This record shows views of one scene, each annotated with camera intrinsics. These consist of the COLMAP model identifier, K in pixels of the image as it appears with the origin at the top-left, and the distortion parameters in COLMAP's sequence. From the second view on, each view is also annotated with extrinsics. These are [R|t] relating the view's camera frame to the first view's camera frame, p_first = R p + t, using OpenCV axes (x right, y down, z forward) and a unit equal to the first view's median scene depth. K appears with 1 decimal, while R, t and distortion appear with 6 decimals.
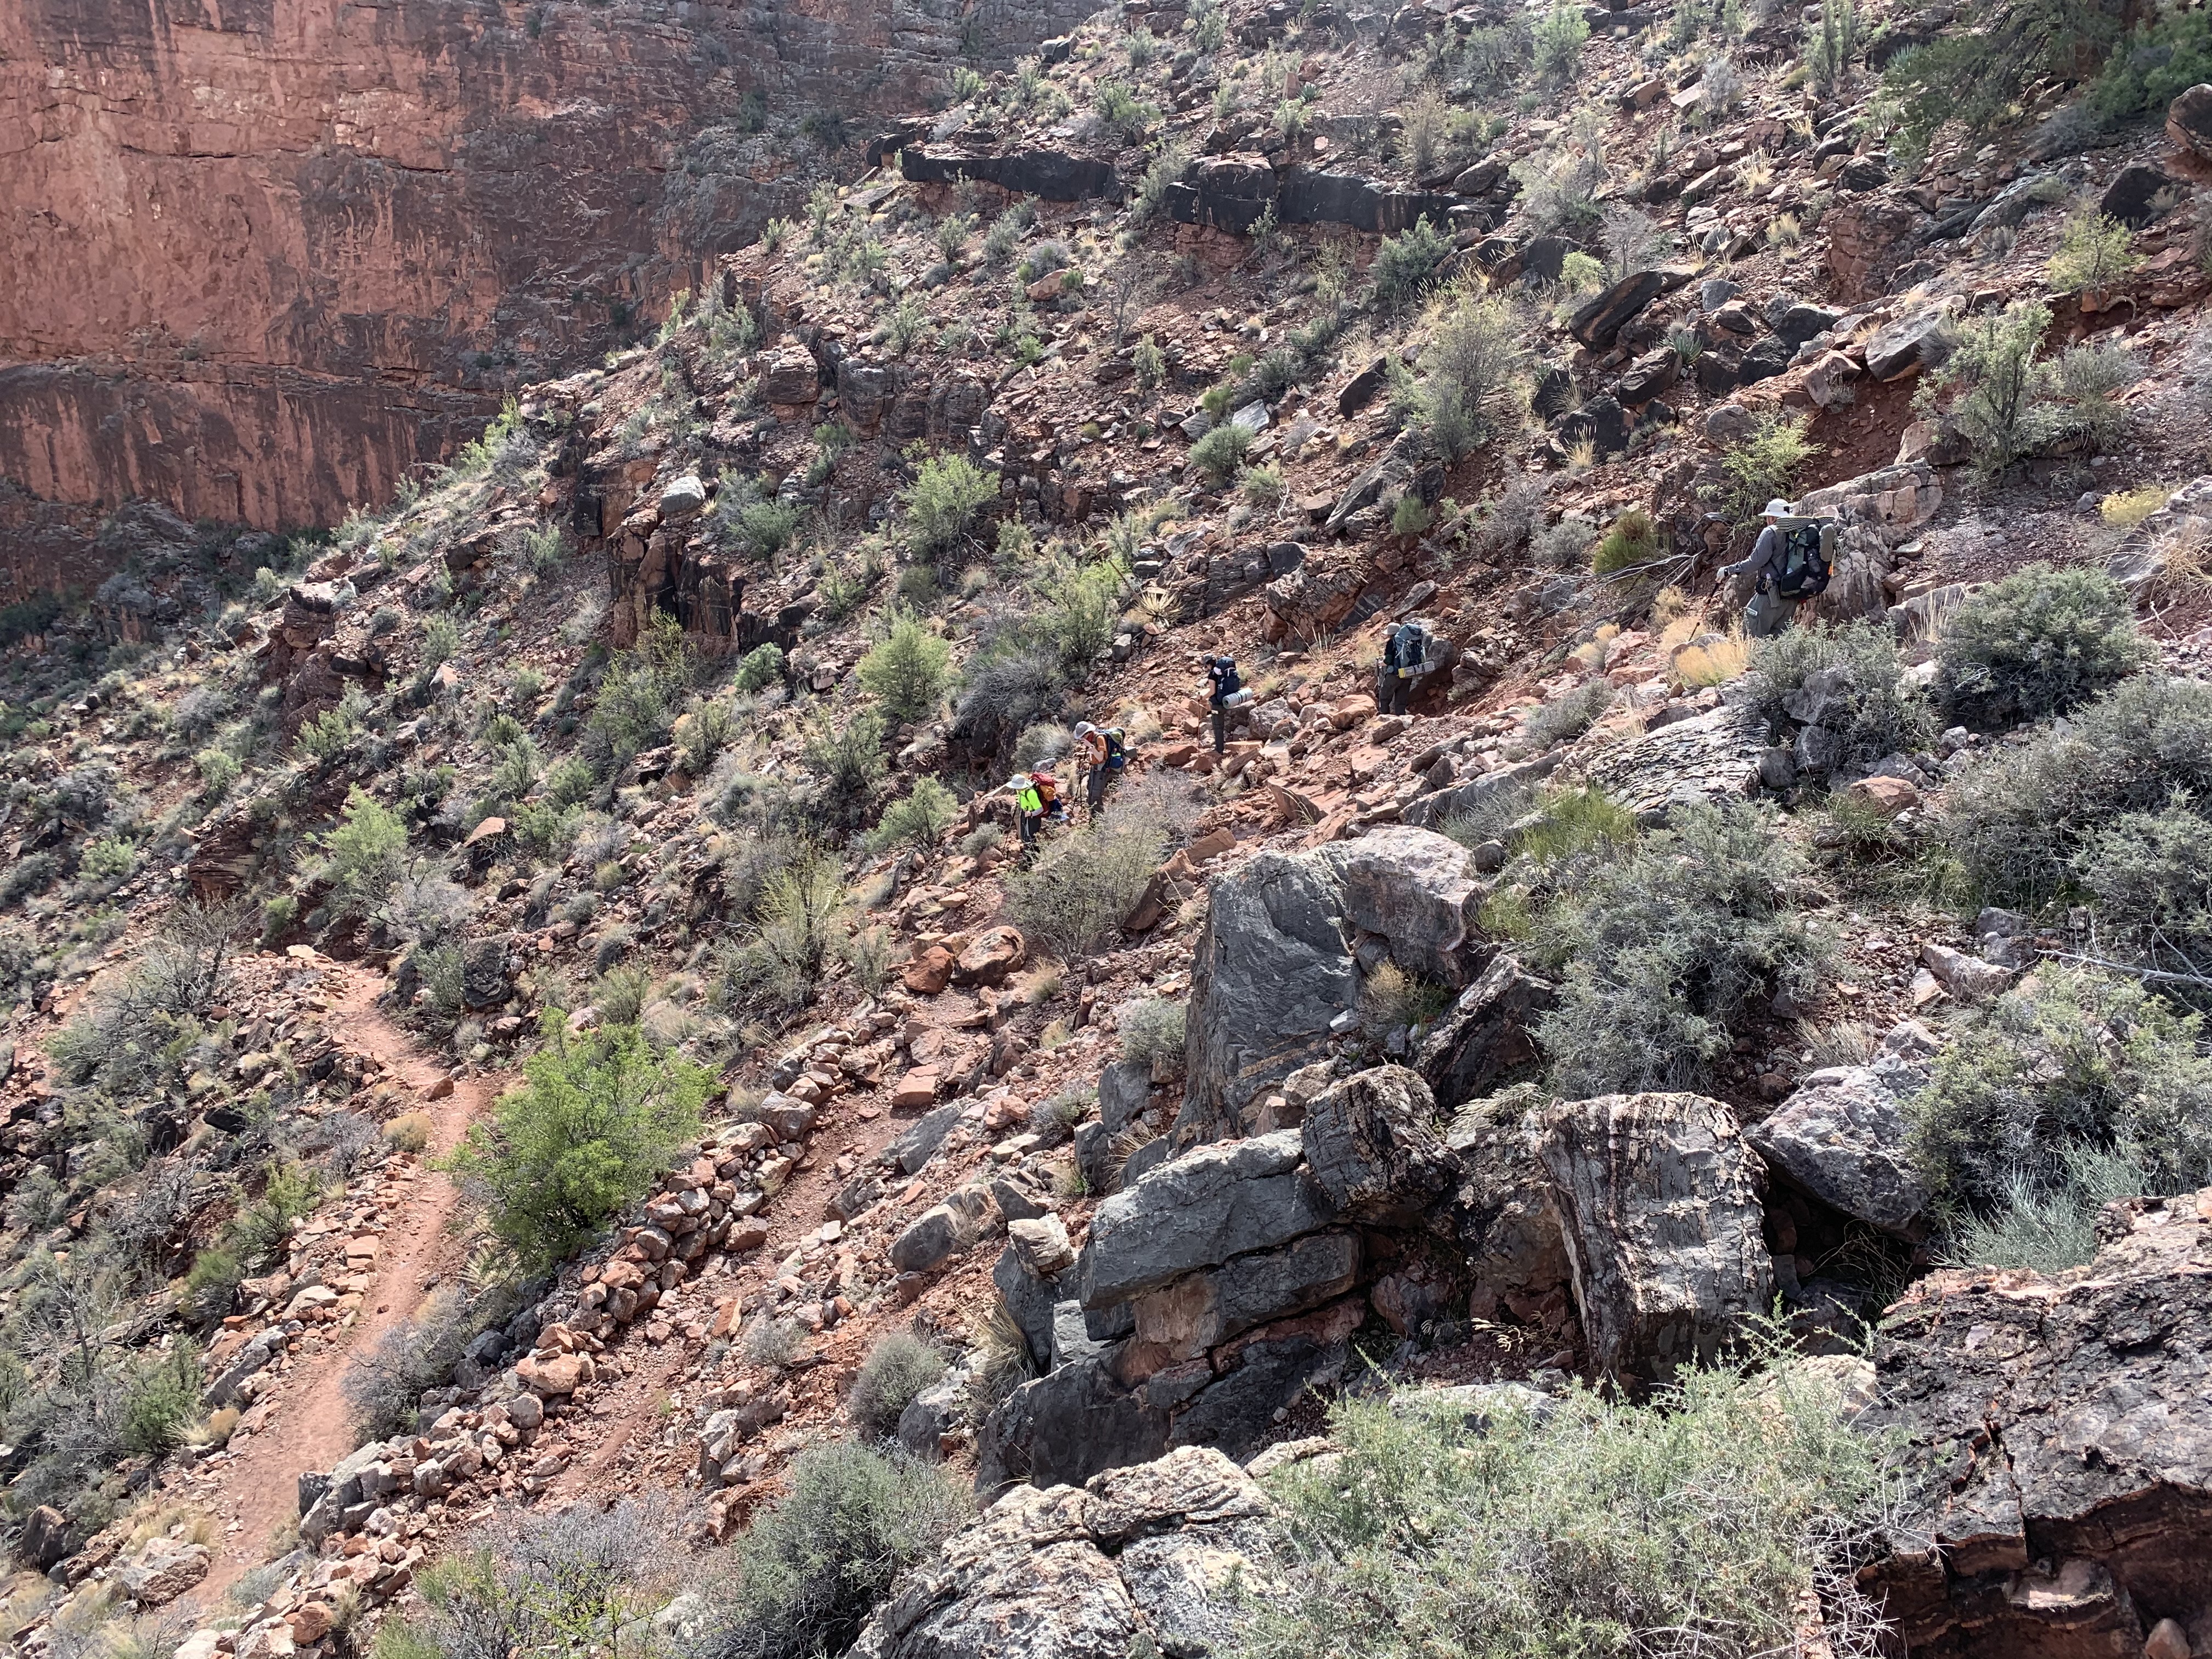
lens RADIAL K [[1629.1, 0, 1106.0], [0, 1629.1, 829.5], [0, 0, 1]] dist [0.123235, -0.138447]
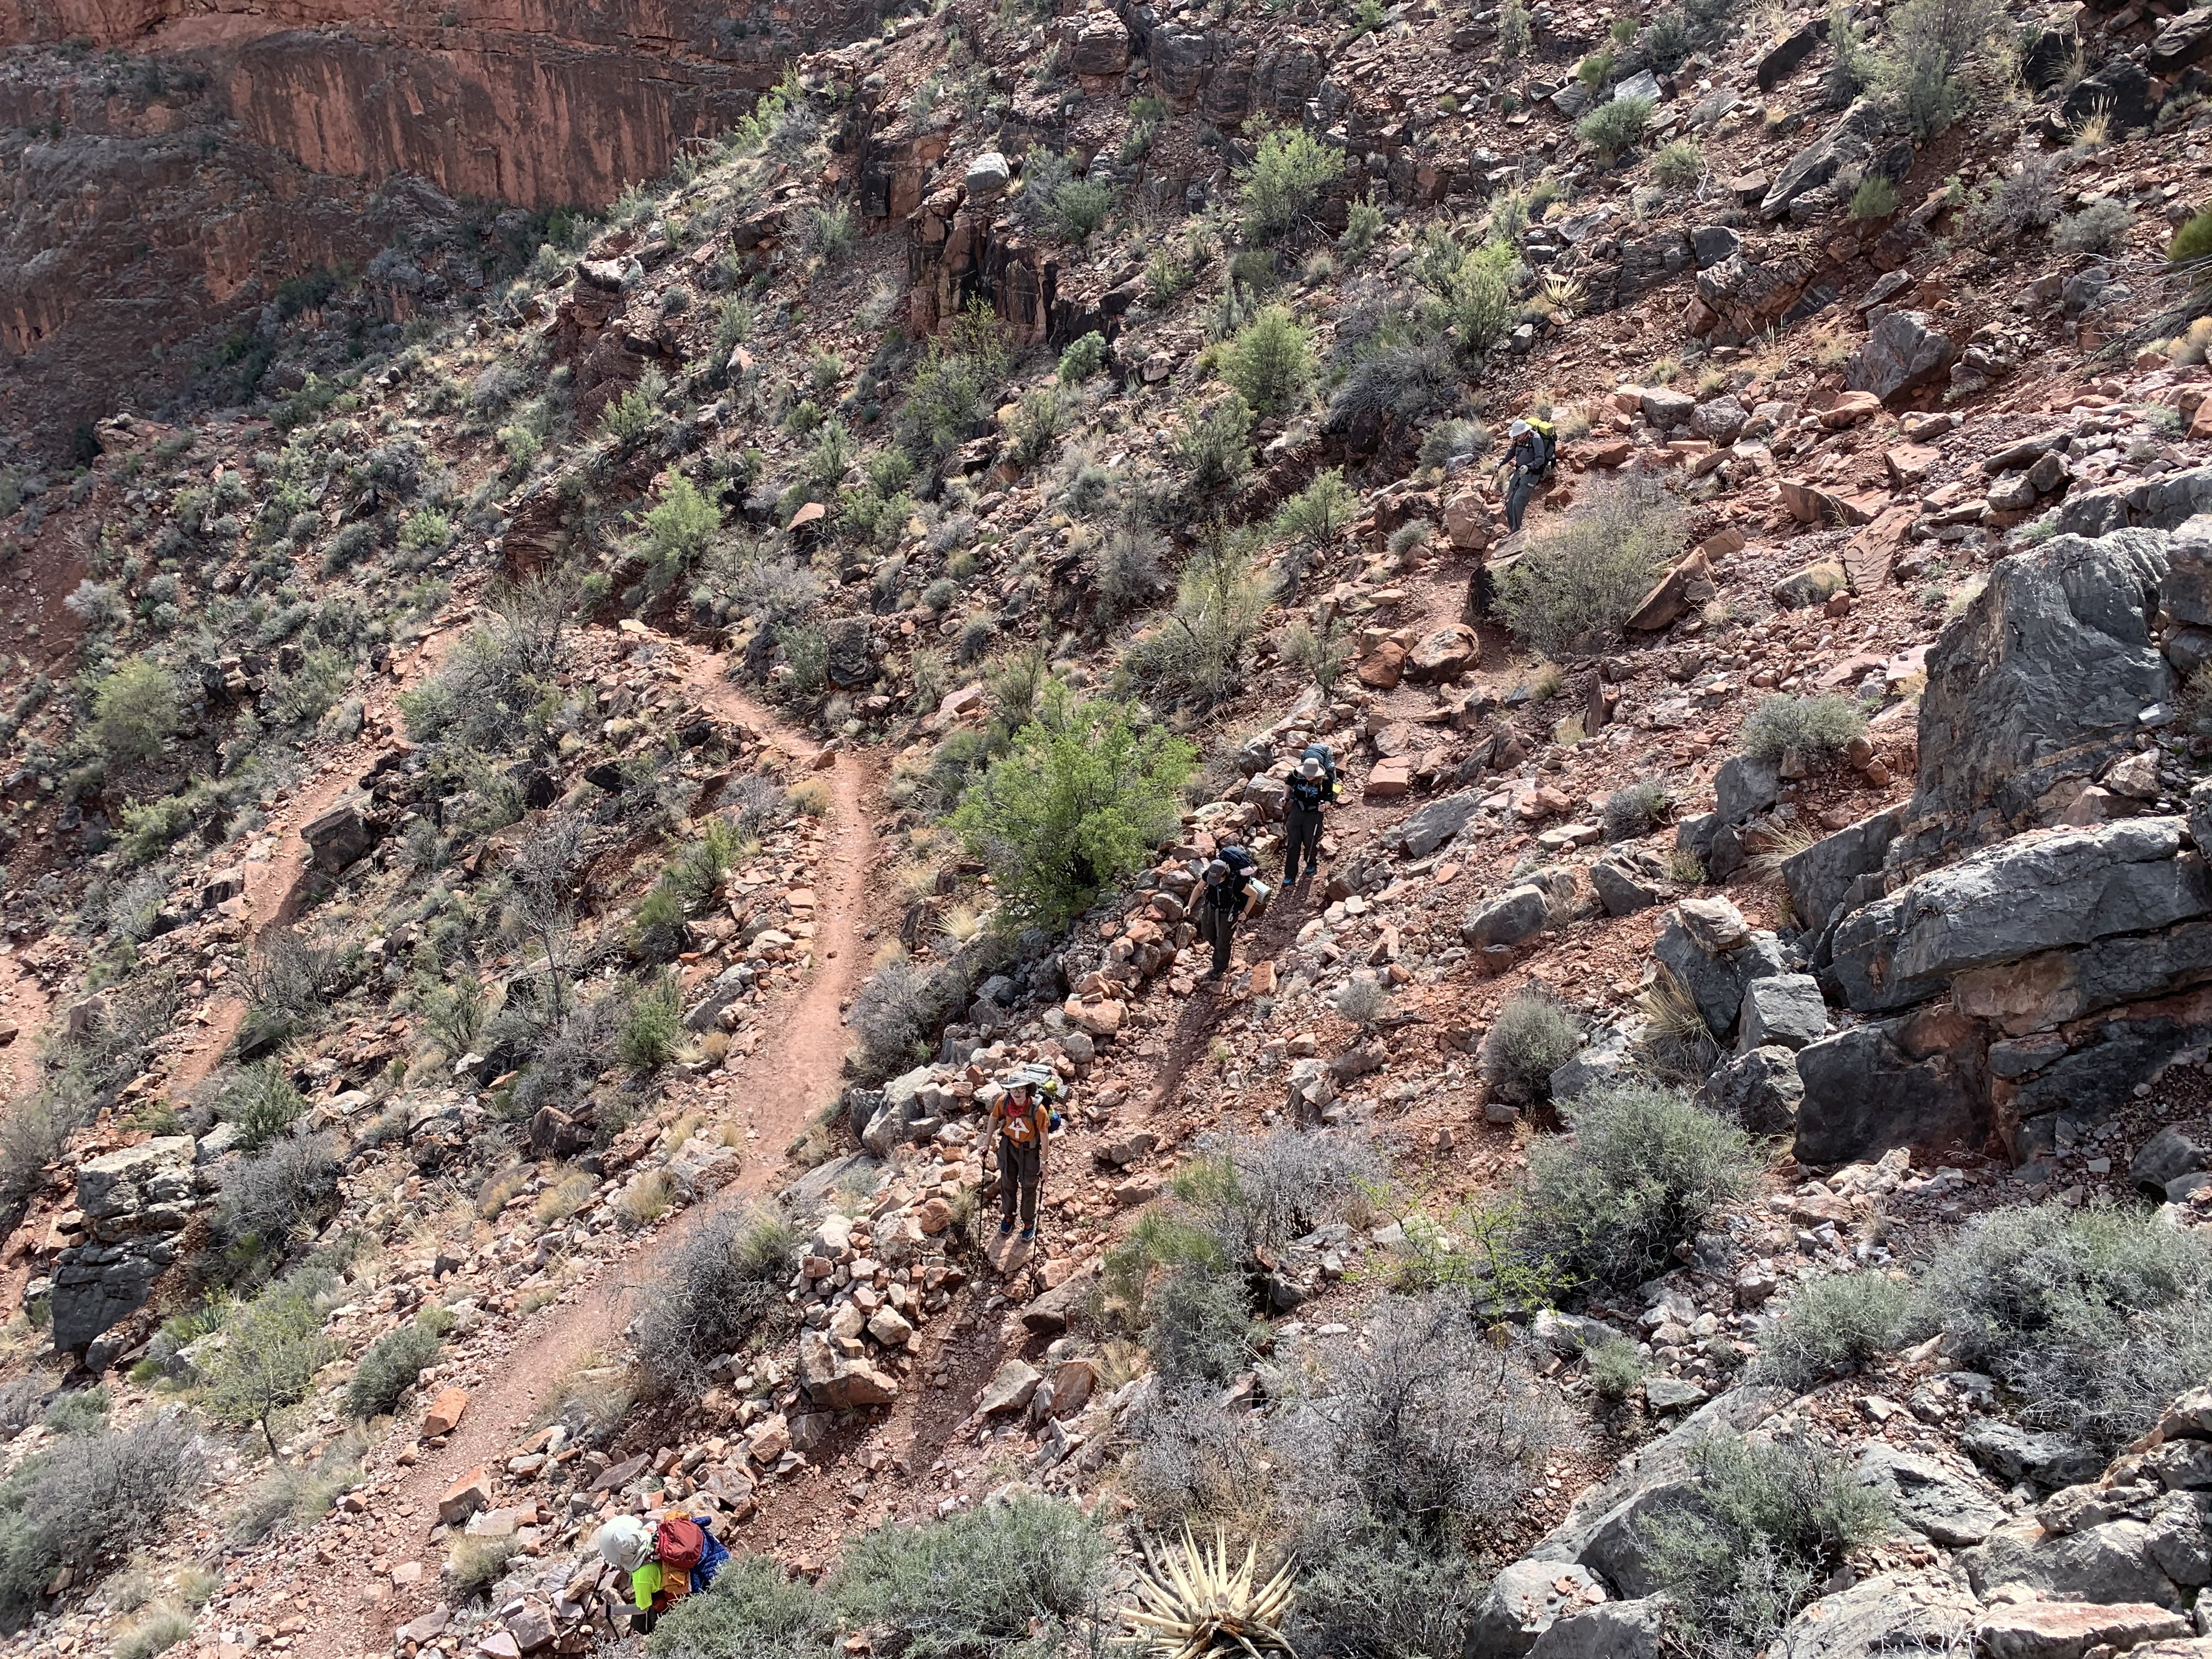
lens RADIAL K [[1652.2, 0, 1111.4], [0, 1652.2, 775.9], [0, 0, 1]] dist [0.079587, -0.091764]
pose [[0.994266, 0.050871, -0.094060, -0.102793], [-0.037241, 0.989257, 0.141365, 0.009703], [0.100241, -0.137051, 0.985479, -0.013820]]
